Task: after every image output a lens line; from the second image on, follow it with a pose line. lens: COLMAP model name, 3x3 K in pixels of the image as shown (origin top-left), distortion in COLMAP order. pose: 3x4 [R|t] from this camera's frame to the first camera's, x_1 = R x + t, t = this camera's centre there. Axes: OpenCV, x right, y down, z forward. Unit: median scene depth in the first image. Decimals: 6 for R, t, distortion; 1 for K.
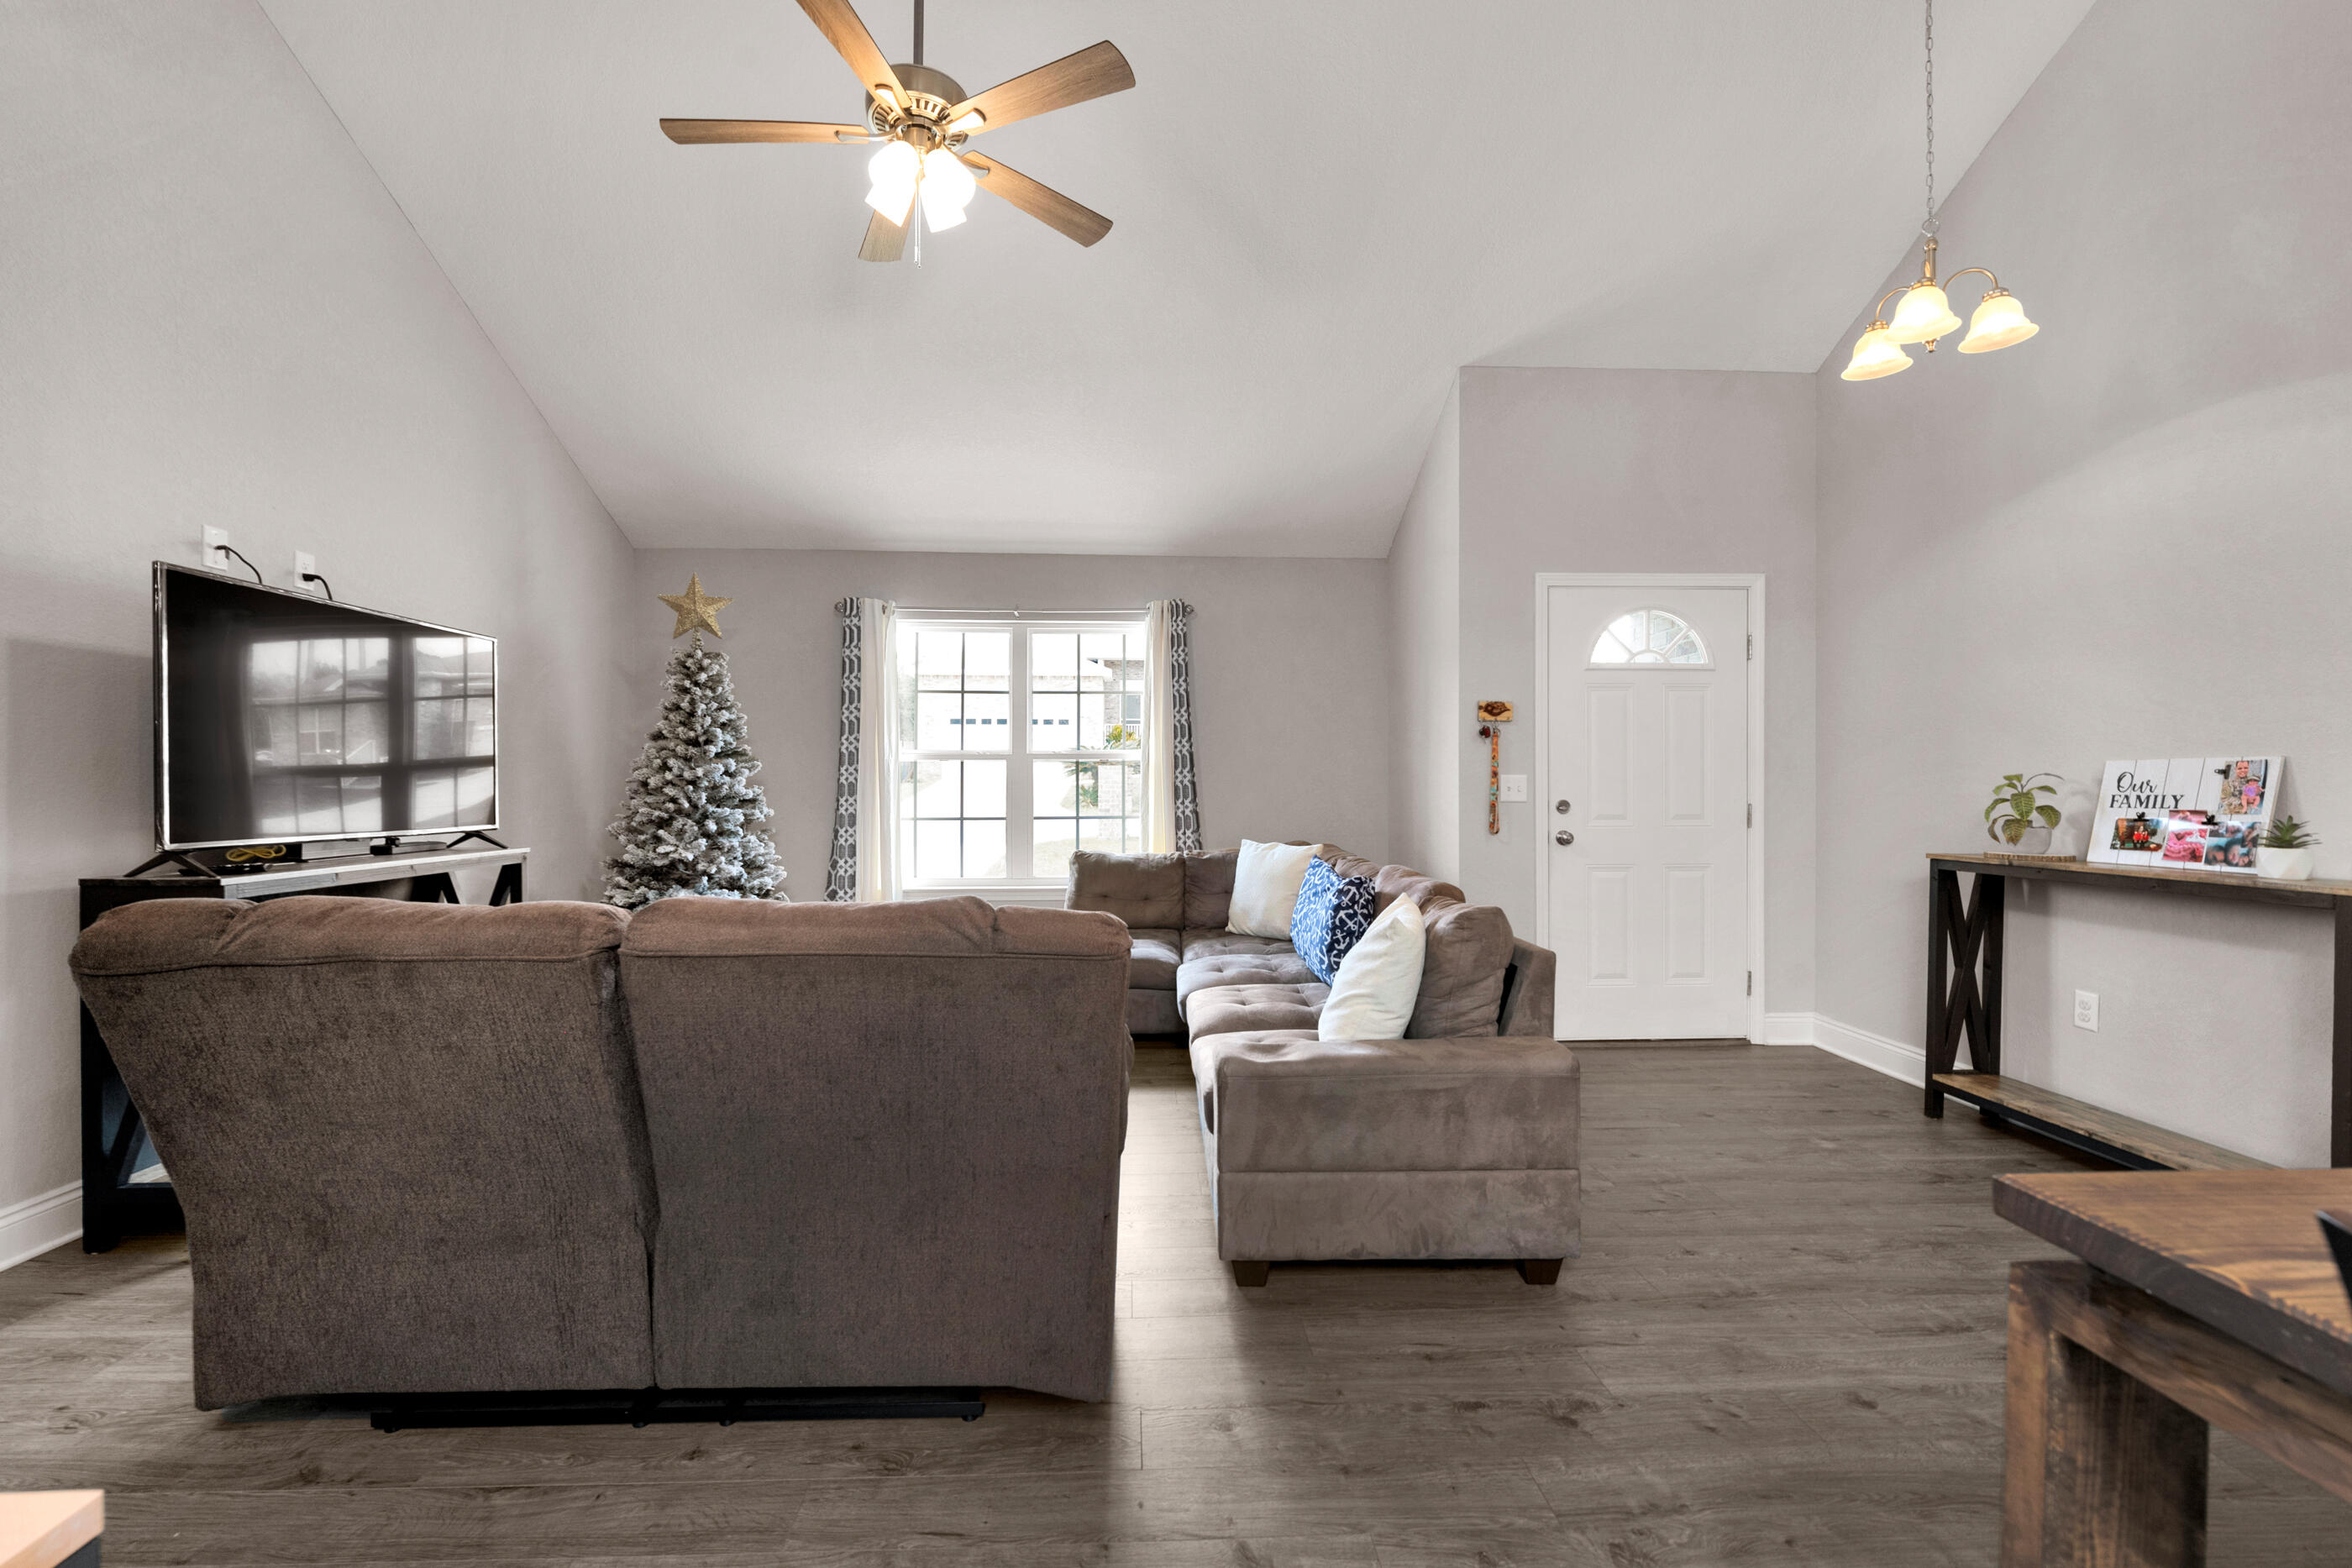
lens RADIAL K [[984.0, 0, 1157.4], [0, 984.0, 813.2], [0, 0, 1]] dist [0.007828, -0.000194]
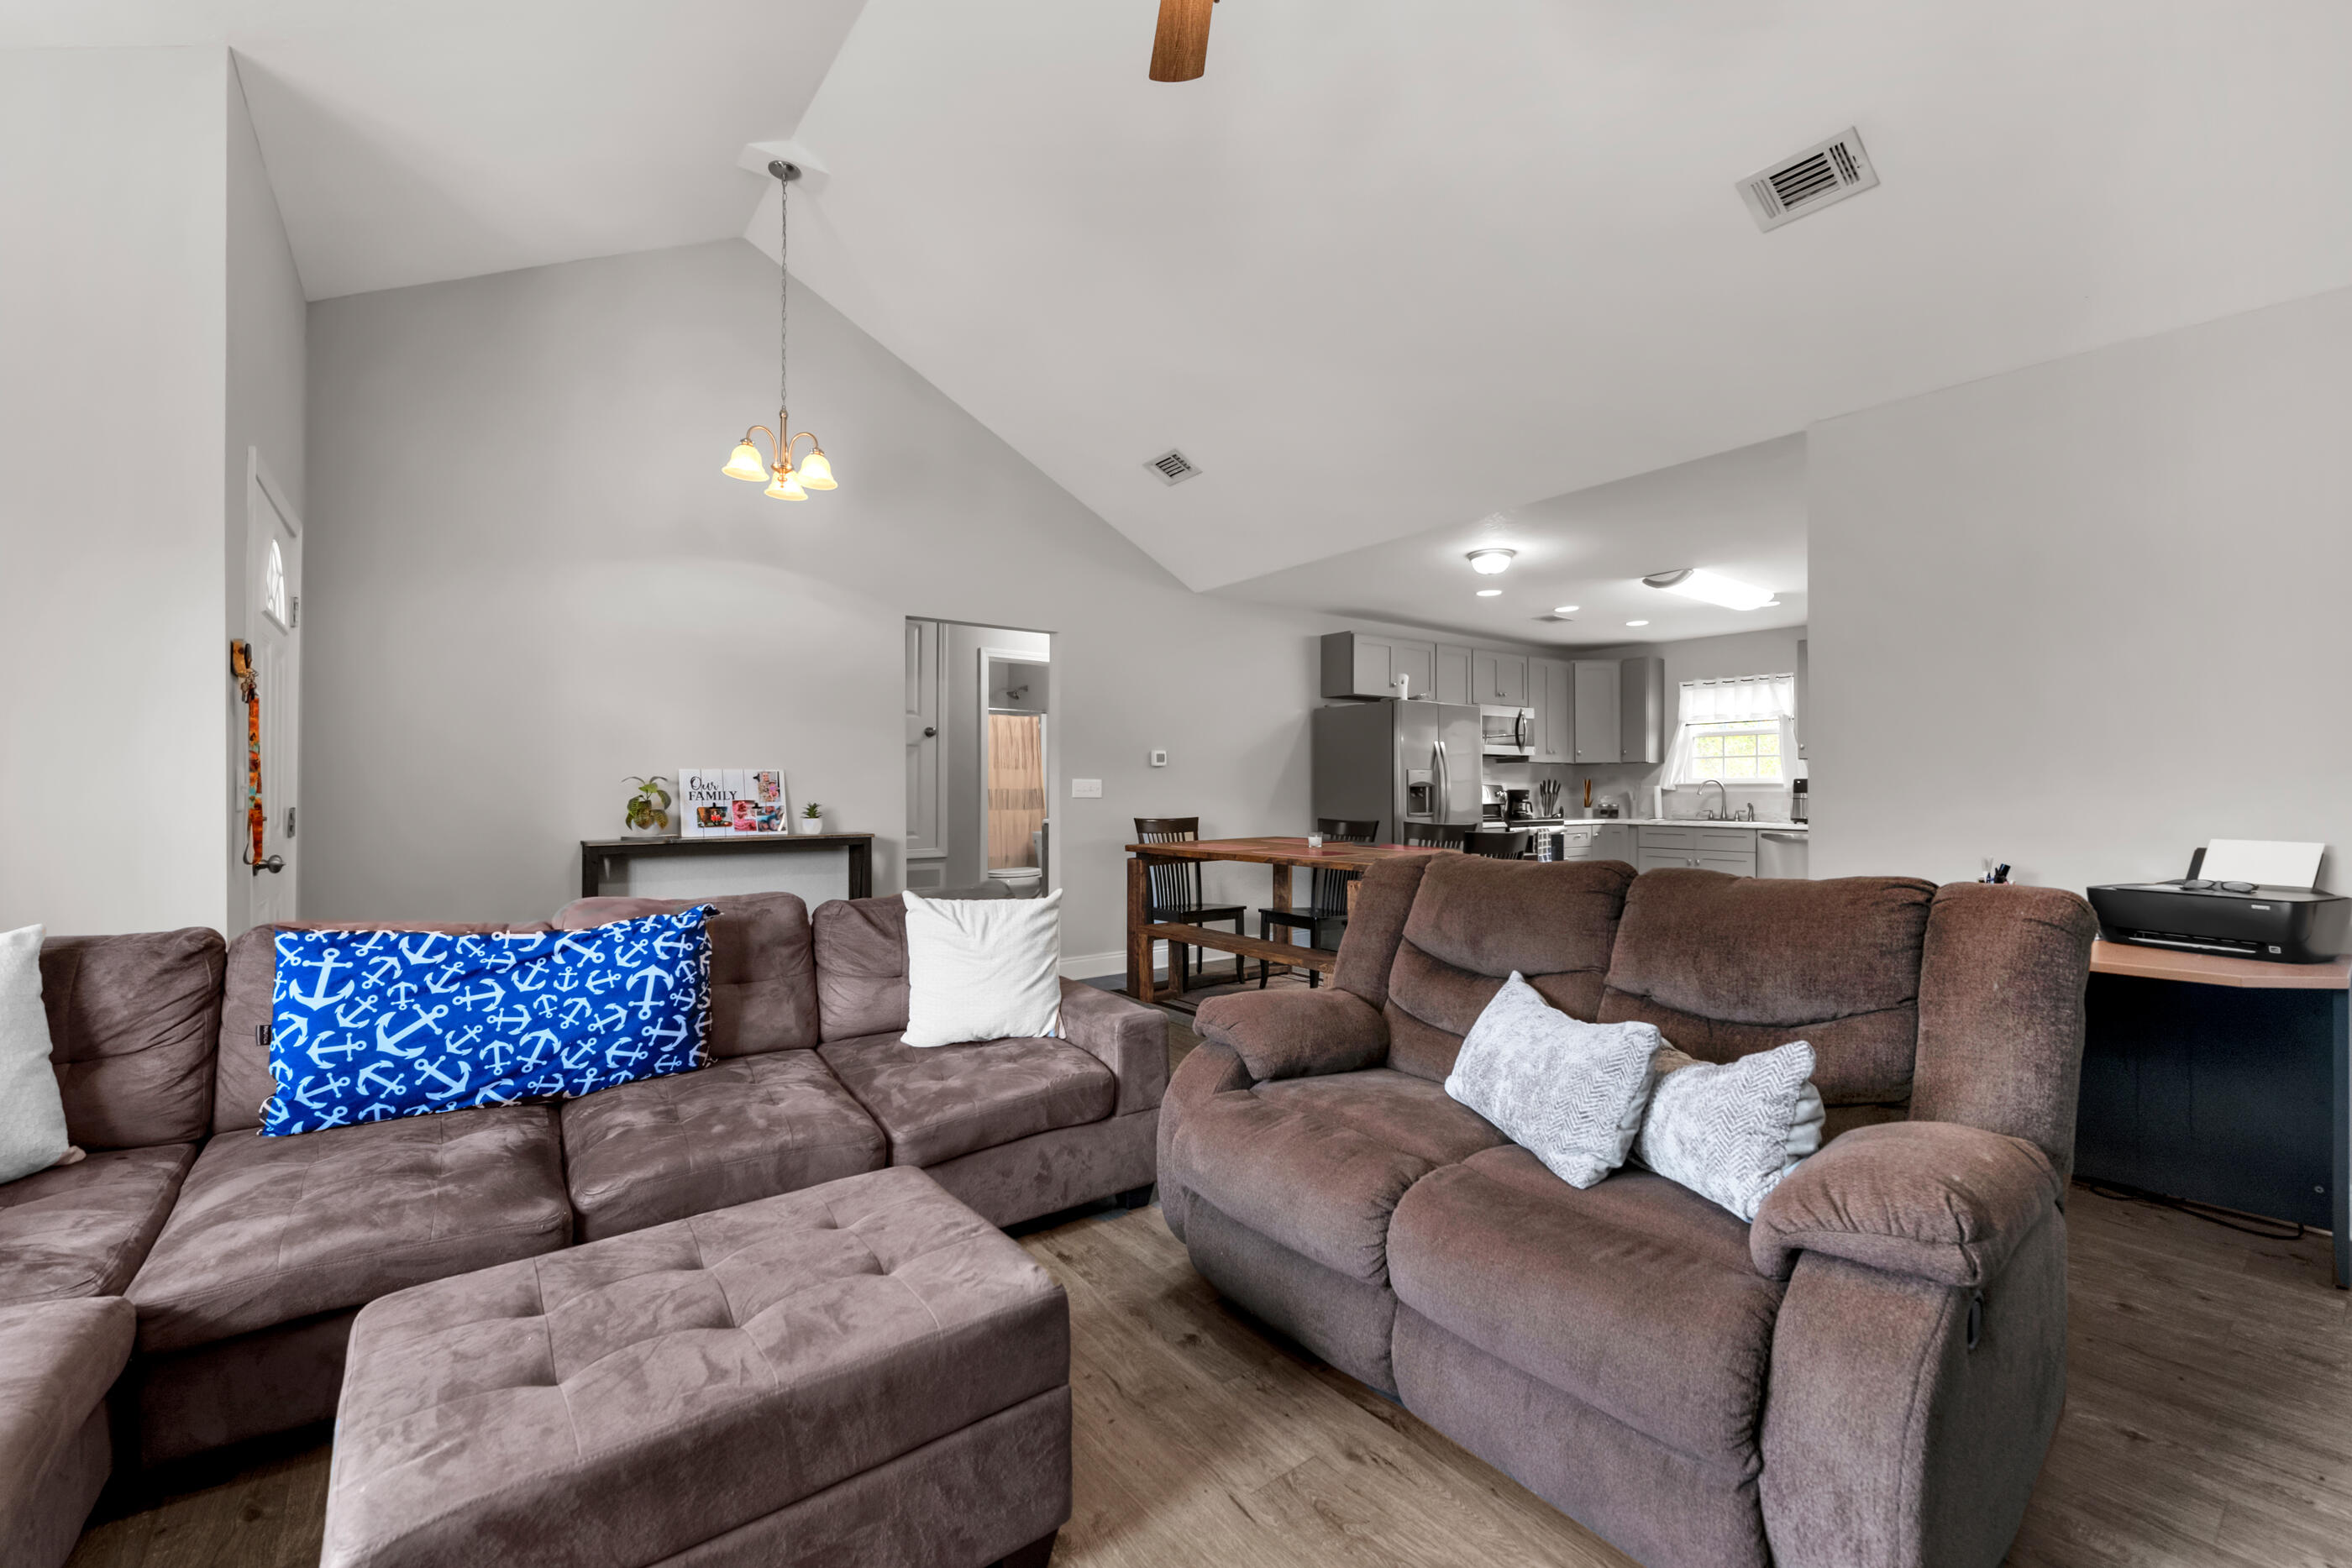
lens RADIAL K [[950.6, 0, 1171.0], [0, 950.6, 784.4], [0, 0, 1]] dist [0.006114, -0.005436]
pose [[-0.578415, 0.002750, 0.815738, -0.456941], [0.022832, 0.999657, 0.012819, -0.022572], [-0.815423, 0.026039, -0.578280, 0.862705]]
